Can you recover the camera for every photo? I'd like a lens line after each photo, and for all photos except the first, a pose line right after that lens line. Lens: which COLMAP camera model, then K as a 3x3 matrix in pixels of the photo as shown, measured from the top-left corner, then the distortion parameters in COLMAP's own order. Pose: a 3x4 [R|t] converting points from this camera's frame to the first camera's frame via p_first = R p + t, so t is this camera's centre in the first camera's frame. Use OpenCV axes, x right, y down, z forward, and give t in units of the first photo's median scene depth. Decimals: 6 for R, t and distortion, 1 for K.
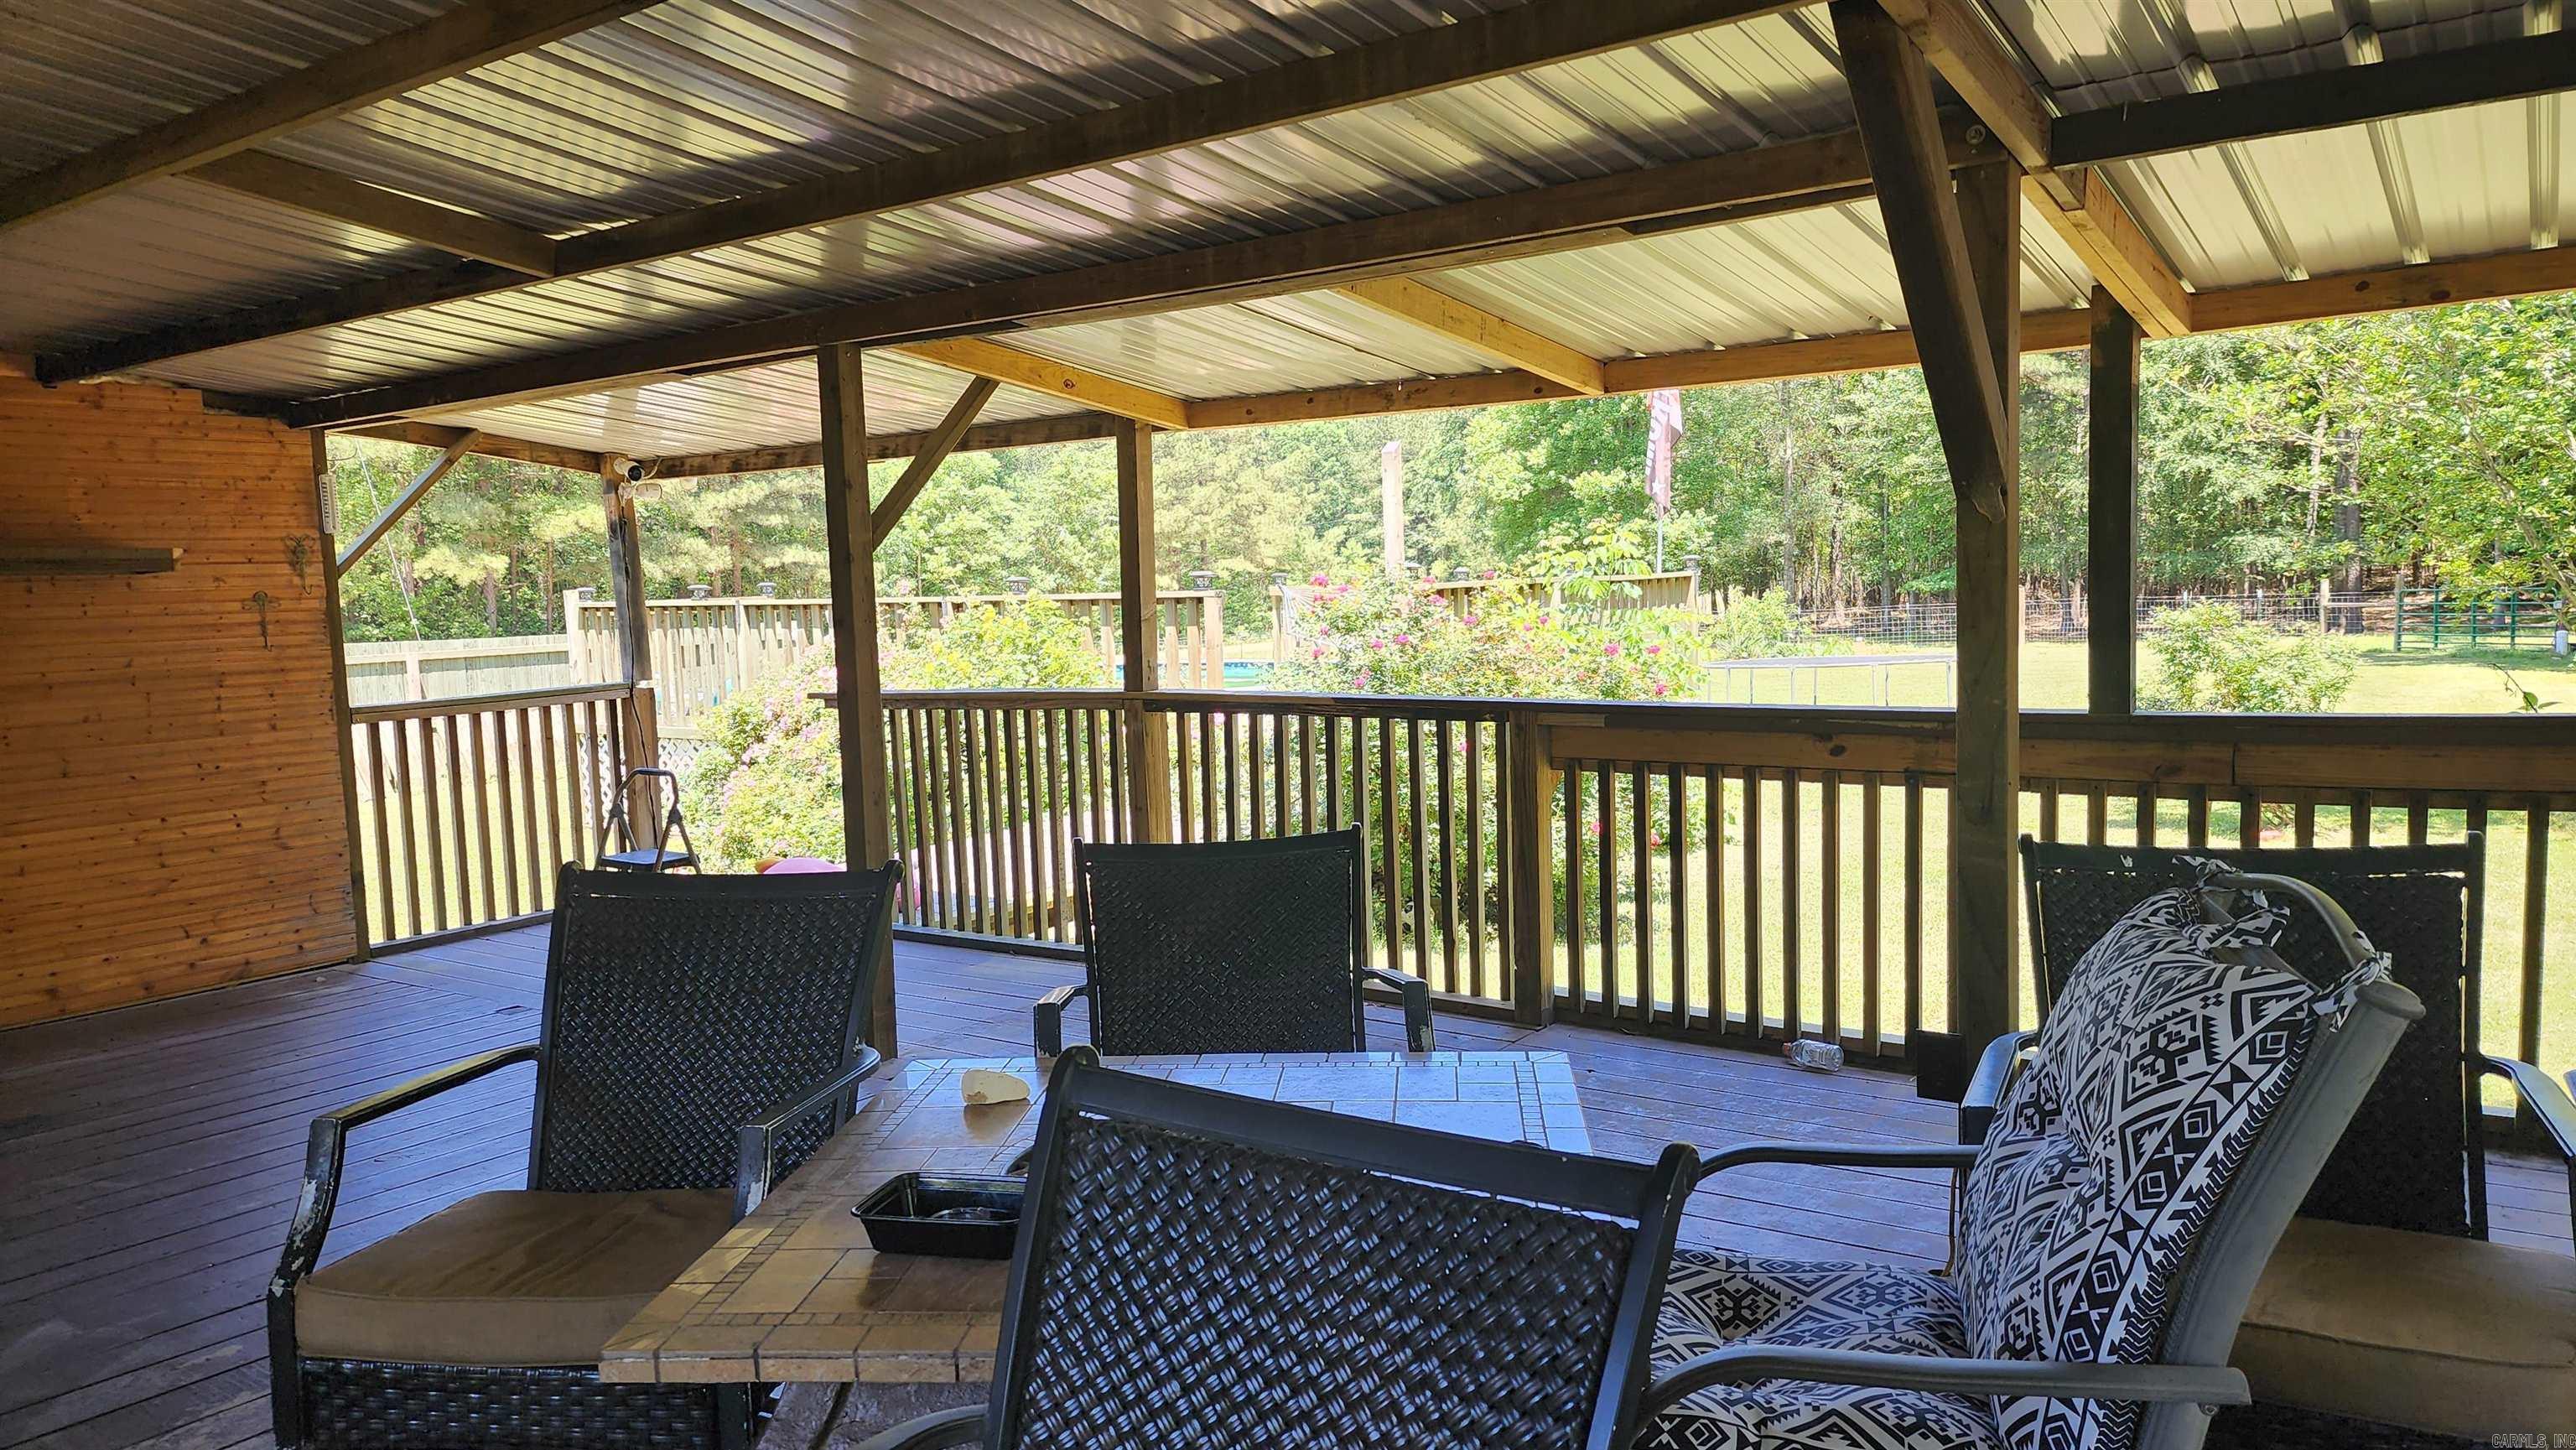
lens RADIAL K [[1778.2, 0, 1288.0], [0, 1778.2, 725.0], [0, 0, 1]] dist [0.132551, -0.131432]
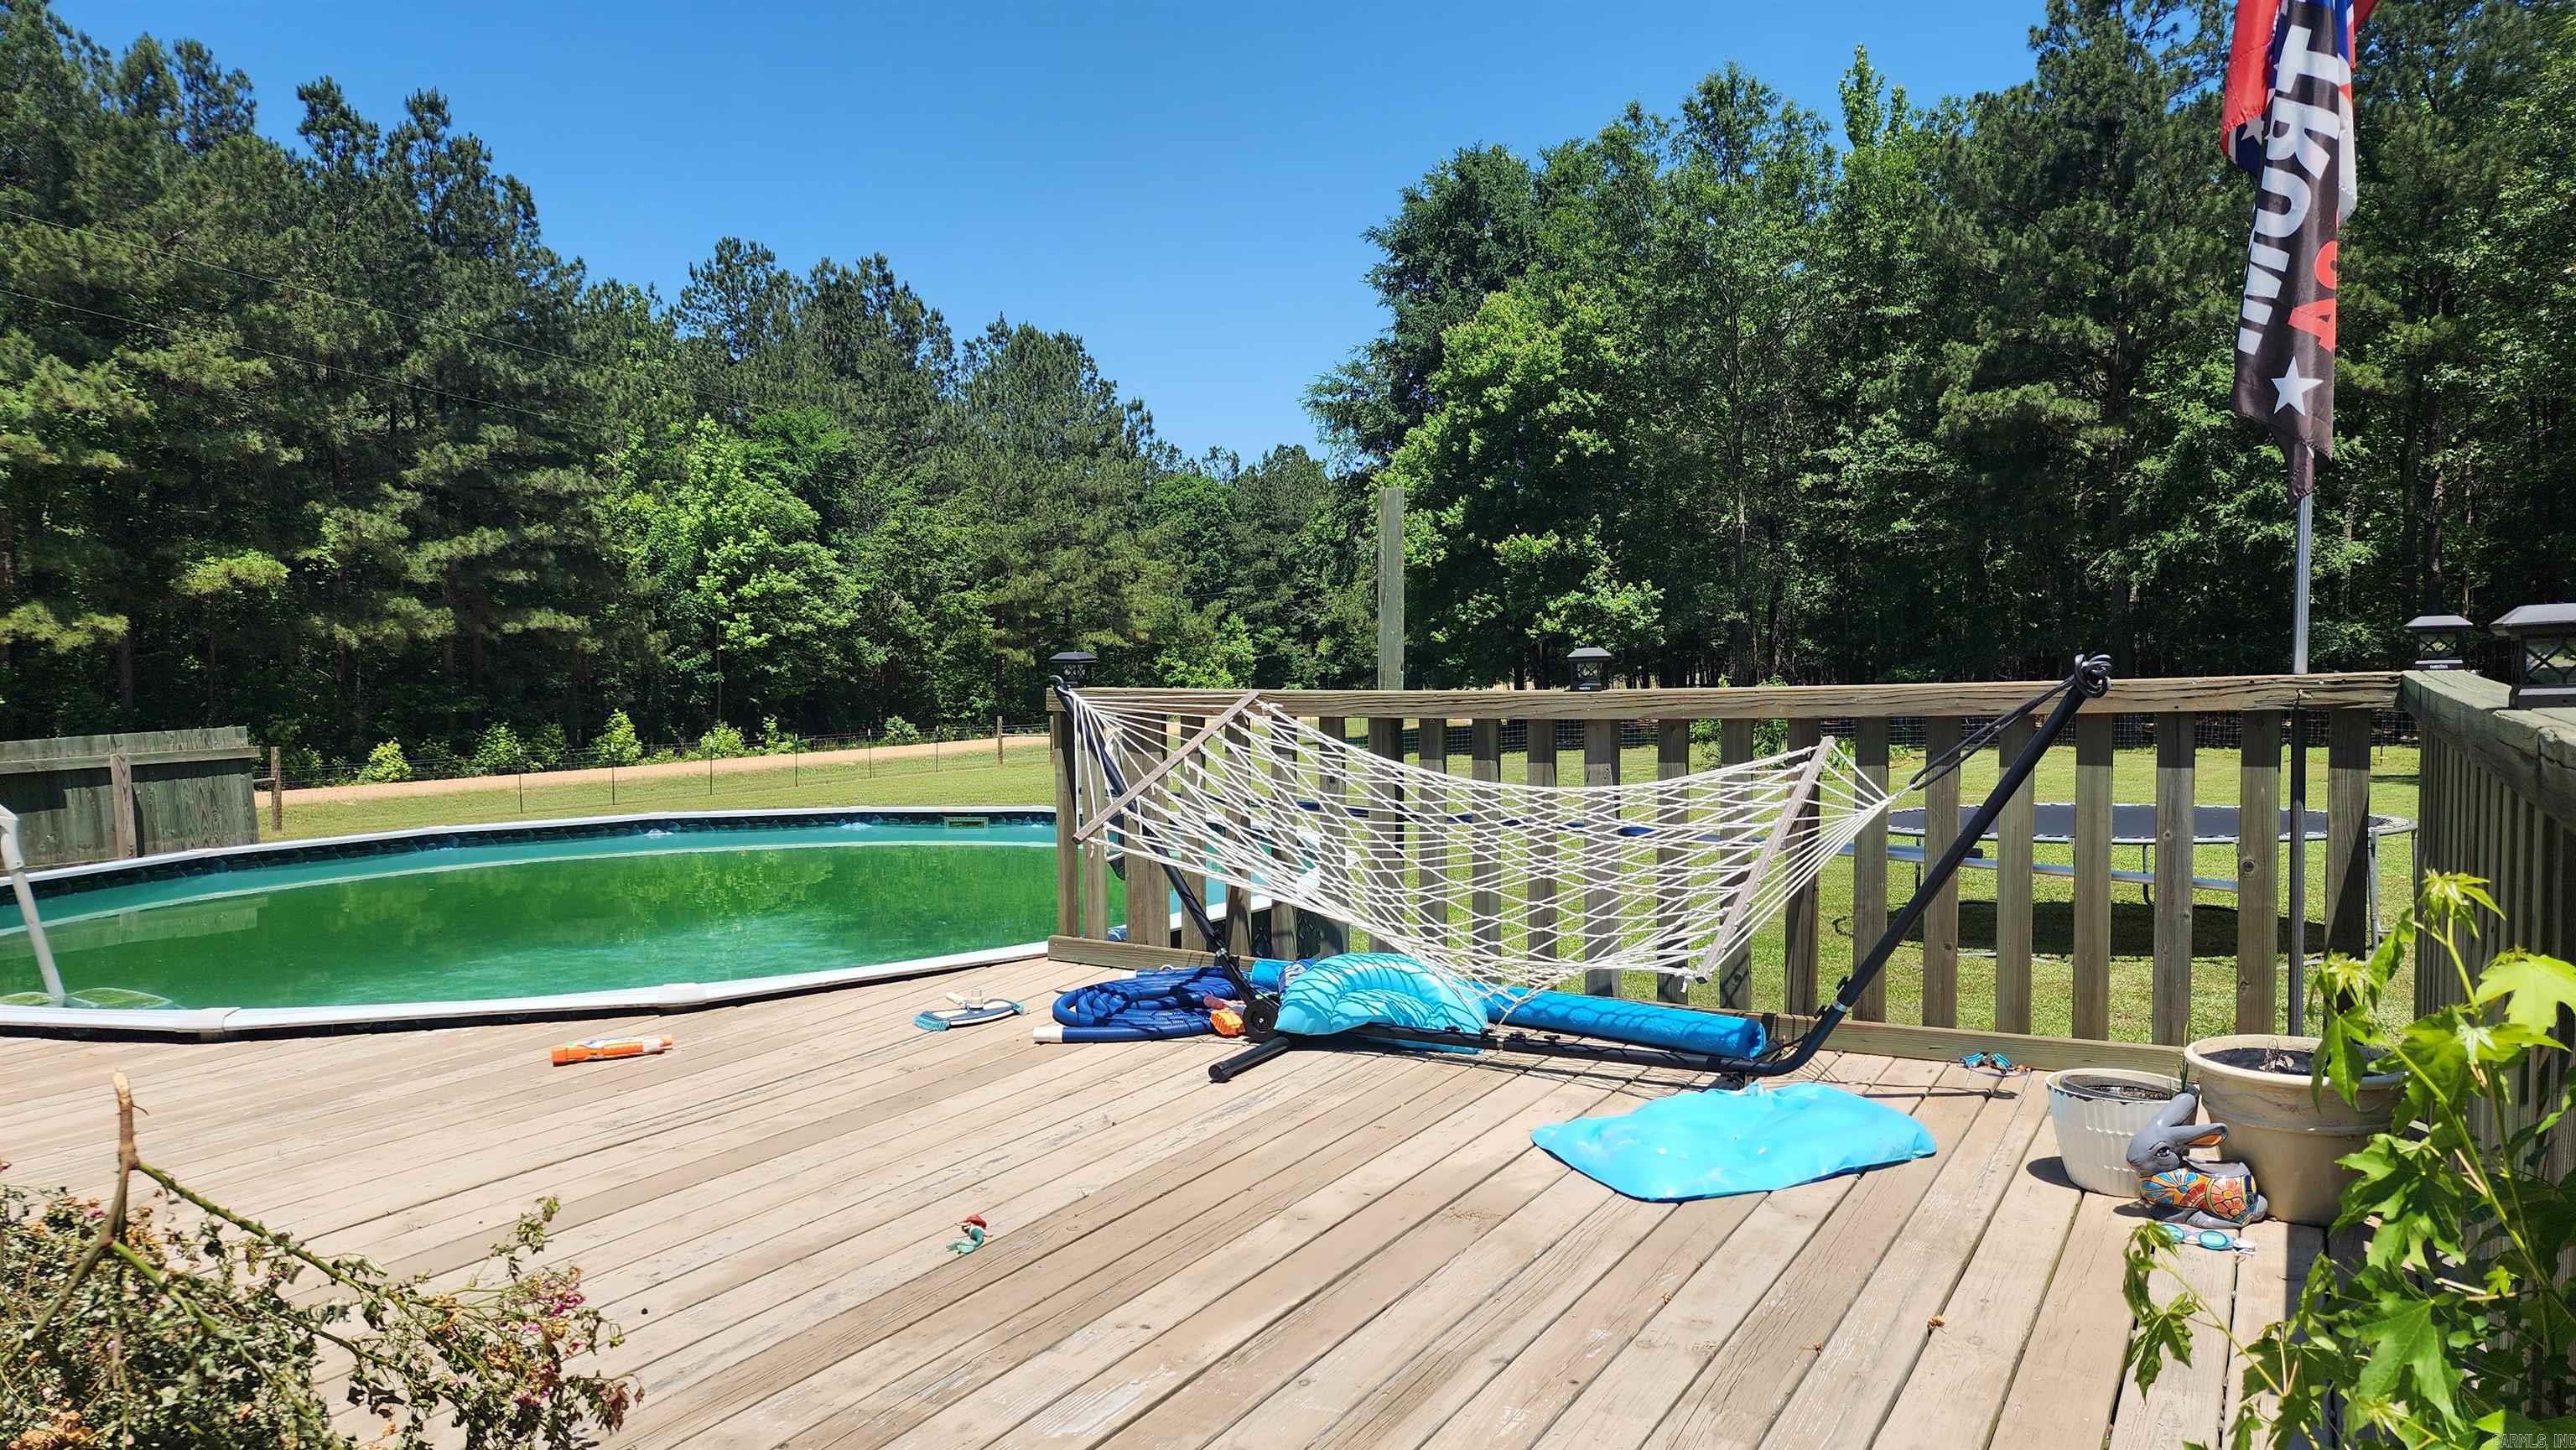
lens RADIAL K [[1778.2, 0, 1288.0], [0, 1778.2, 725.0], [0, 0, 1]] dist [0.132551, -0.131432]
pose [[0.997663, 0.009728, 0.067626, 0.004166], [-0.006890, 0.999091, -0.042073, -0.013208], [-0.067974, 0.041509, 0.996823, 0.144541]]
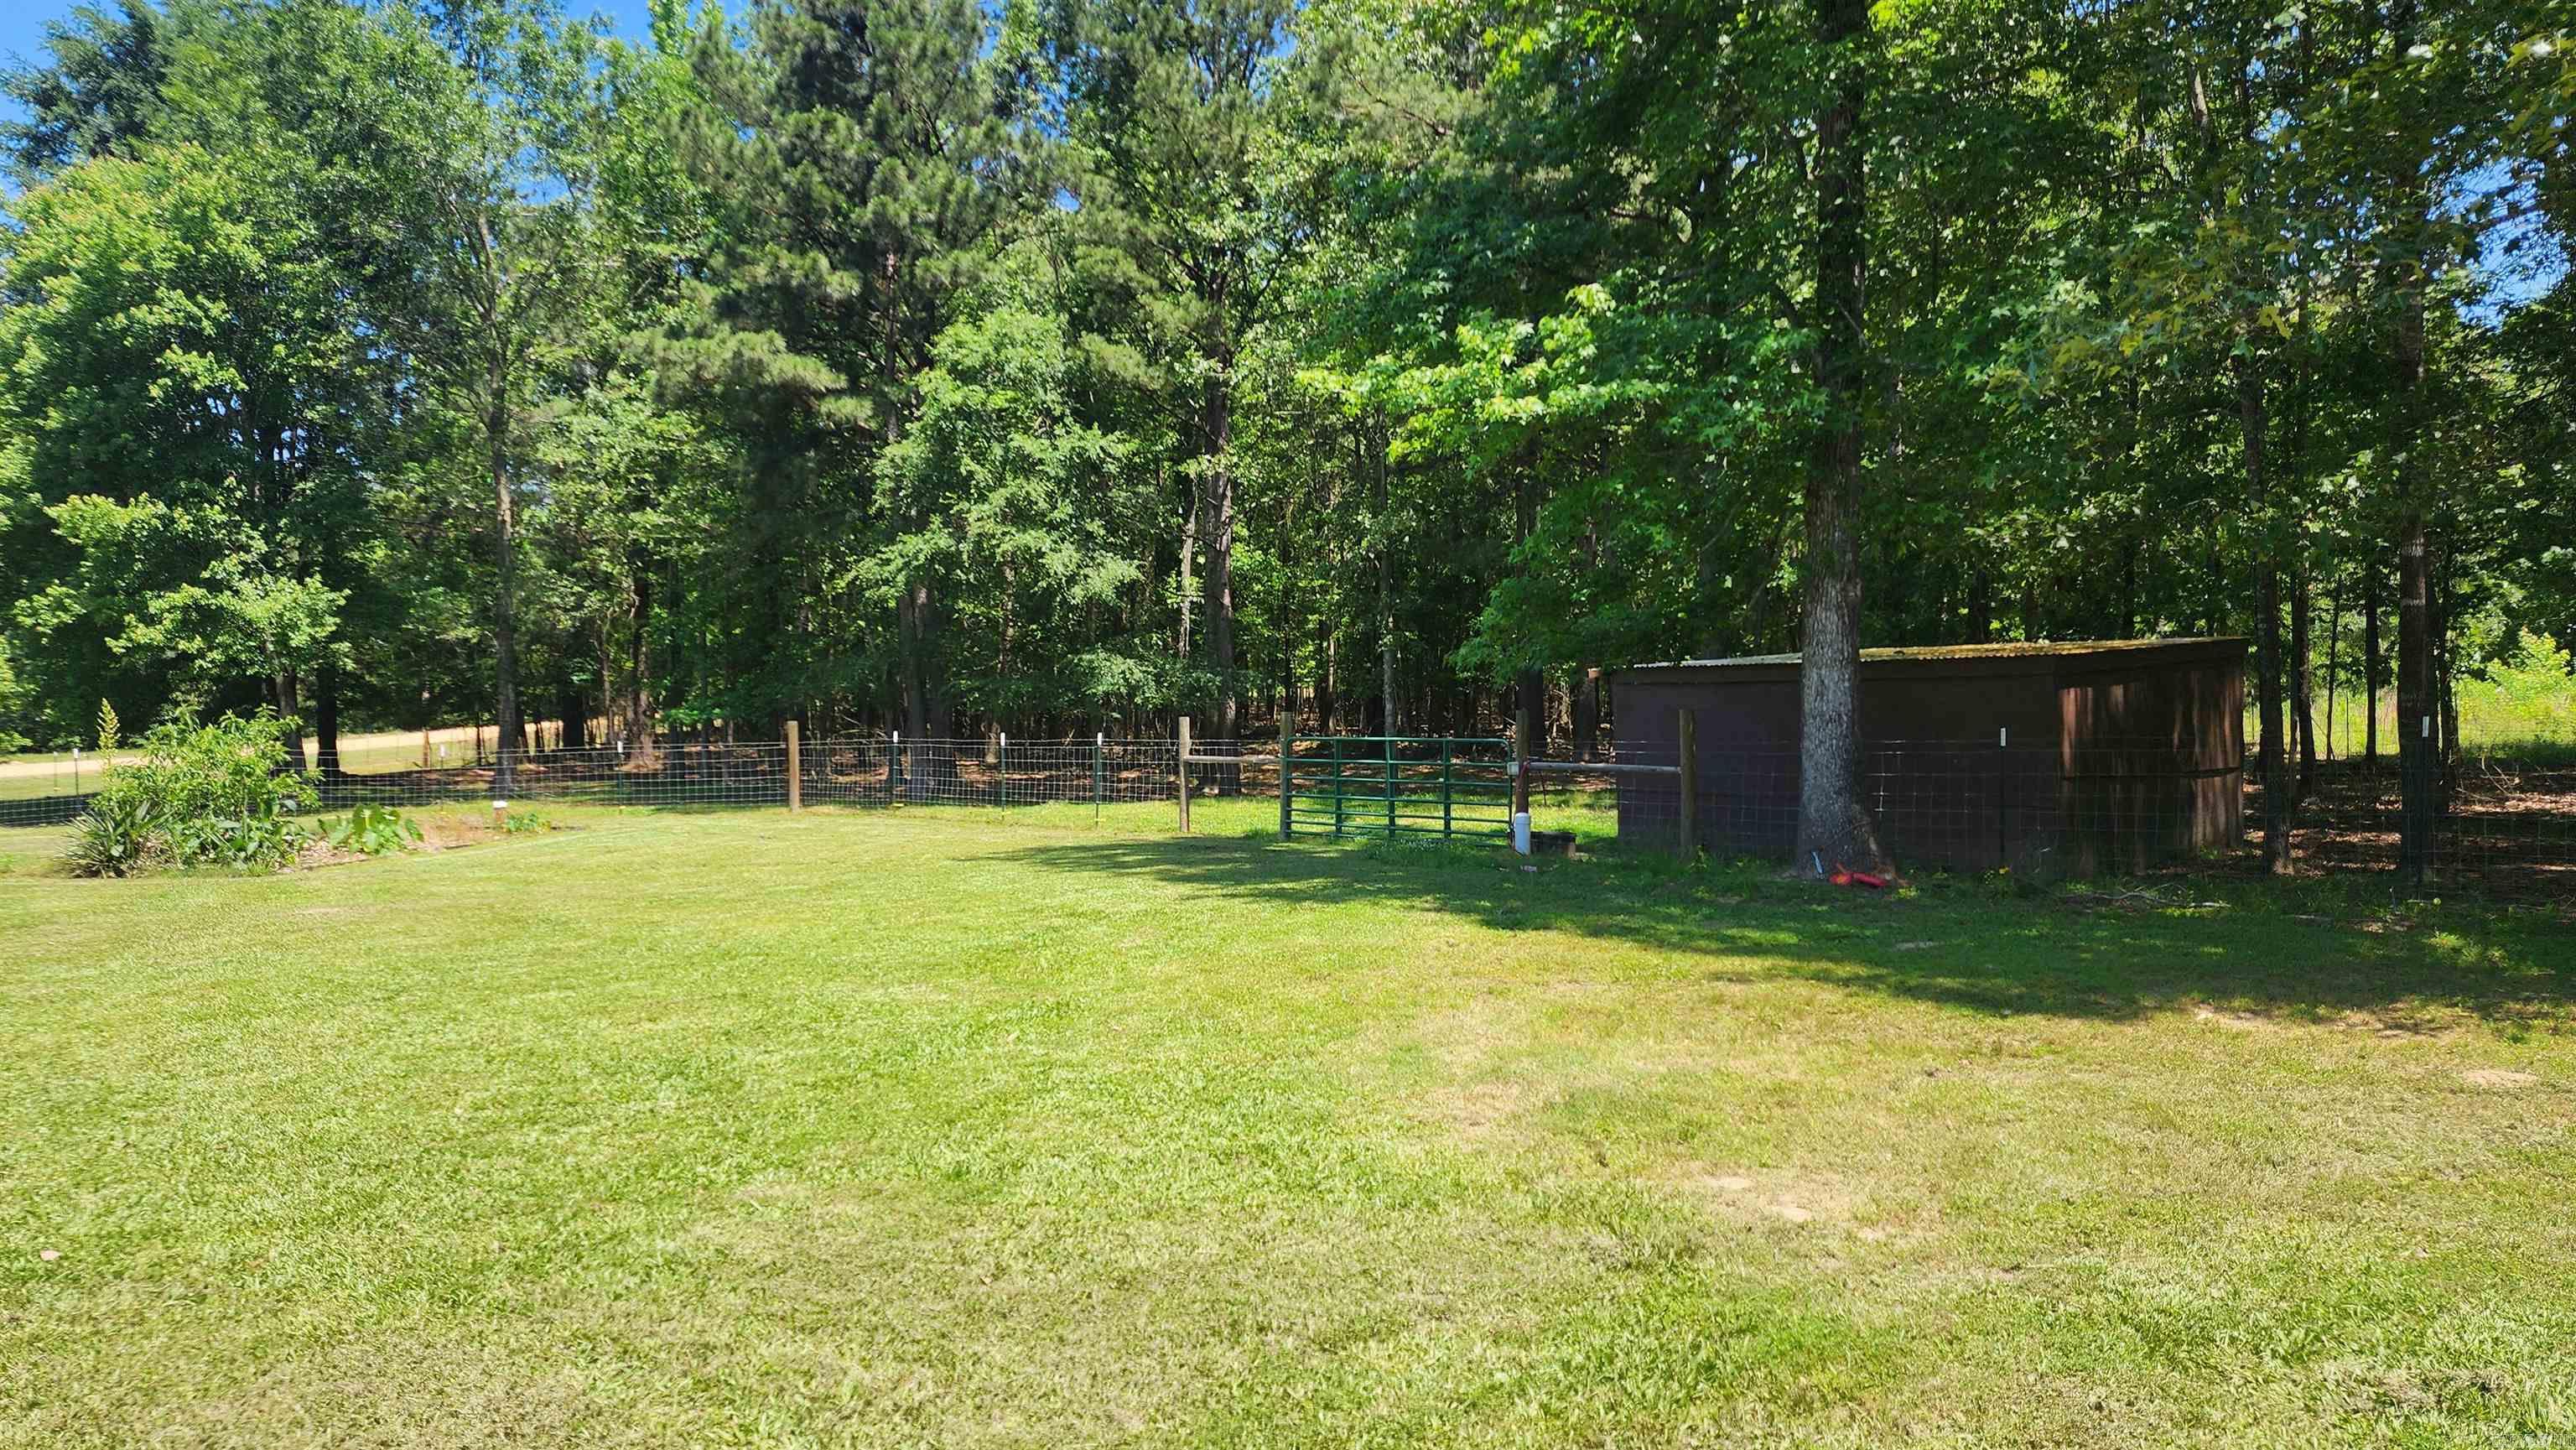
lens RADIAL K [[1778.2, 0, 1288.0], [0, 1778.2, 725.0], [0, 0, 1]] dist [0.132551, -0.131432]
pose [[0.850997, 0.021779, 0.524719, 0.156620], [0.017791, 0.997371, -0.070250, -0.018948], [-0.524869, 0.069117, 0.848372, 0.262900]]
